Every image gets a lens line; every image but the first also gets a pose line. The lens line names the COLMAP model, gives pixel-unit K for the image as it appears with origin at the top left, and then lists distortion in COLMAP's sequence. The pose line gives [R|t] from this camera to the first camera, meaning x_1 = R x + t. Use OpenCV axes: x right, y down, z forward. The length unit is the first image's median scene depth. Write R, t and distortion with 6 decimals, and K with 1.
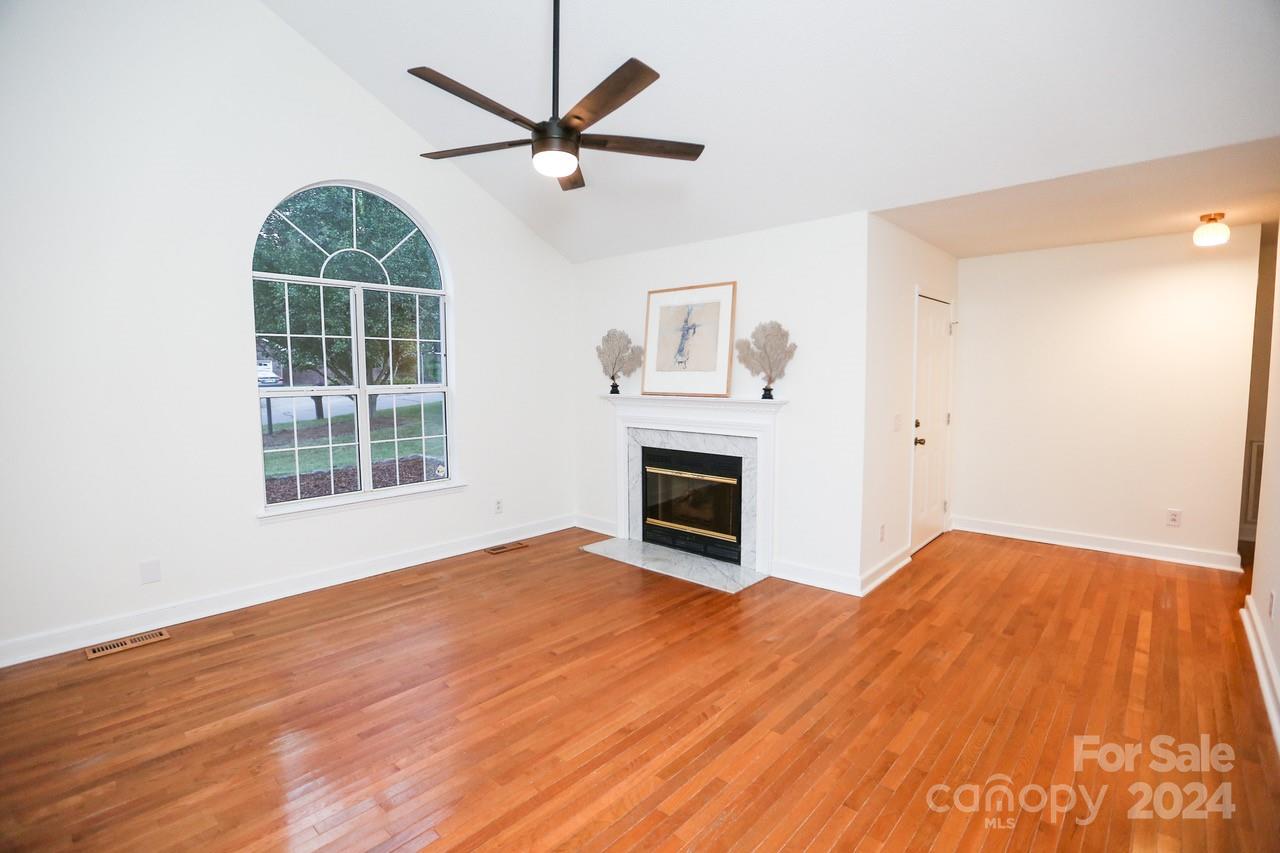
lens RADIAL K [[595.4, 0, 641.9], [0, 595.4, 425.3], [0, 0, 1]] dist [-0.054178, 0.000617]
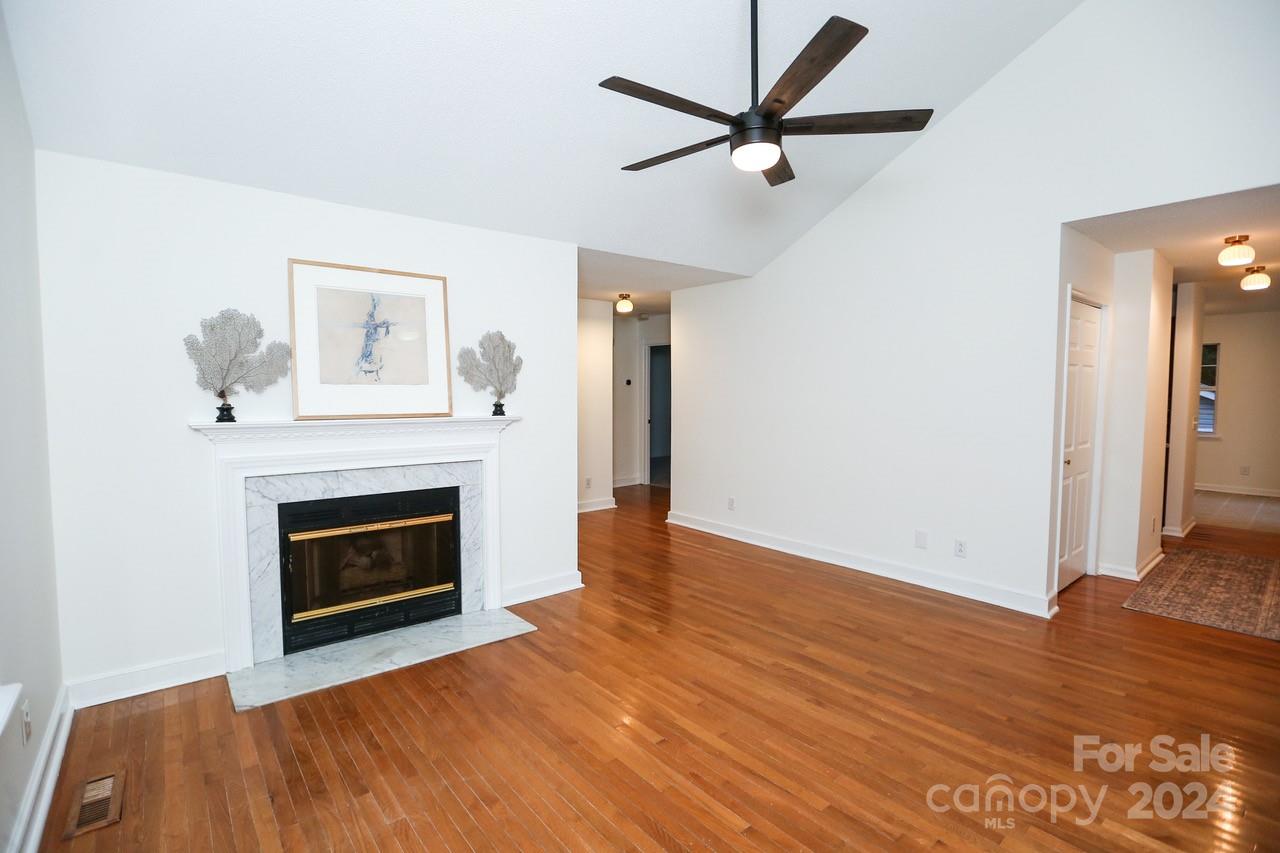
lens RADIAL K [[595.4, 0, 641.9], [0, 595.4, 425.3], [0, 0, 1]] dist [-0.054178, 0.000617]
pose [[0.142023, -0.052408, 0.988475, -0.646750], [0.084826, 0.995568, 0.040596, -0.046461], [-0.986222, 0.078083, 0.145839, 0.632457]]
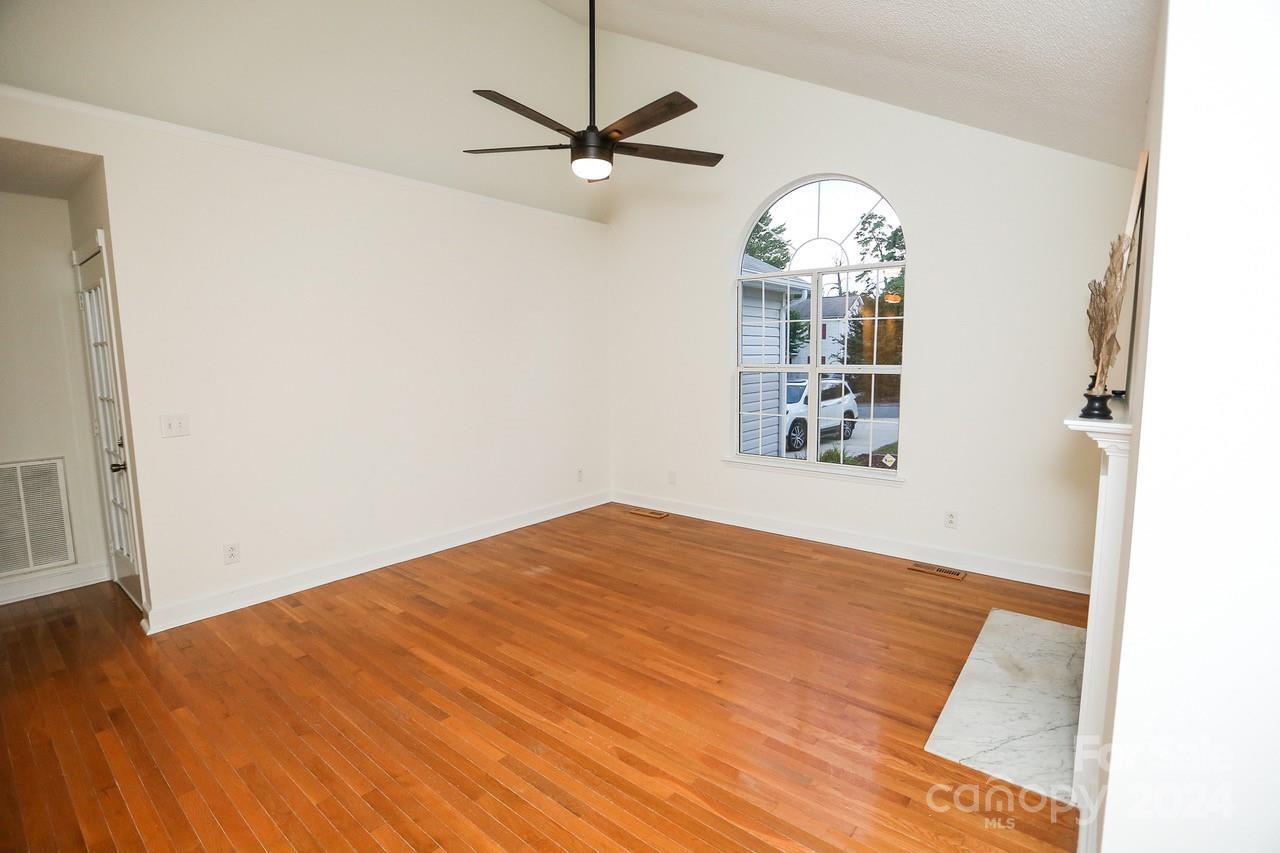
lens RADIAL K [[595.4, 0, 641.9], [0, 595.4, 425.3], [0, 0, 1]] dist [-0.054178, 0.000617]
pose [[0.051723, 0.122567, -0.991112, 0.597086], [-0.078295, 0.989883, 0.118329, -0.059938], [0.995588, 0.071479, 0.060796, 0.624826]]
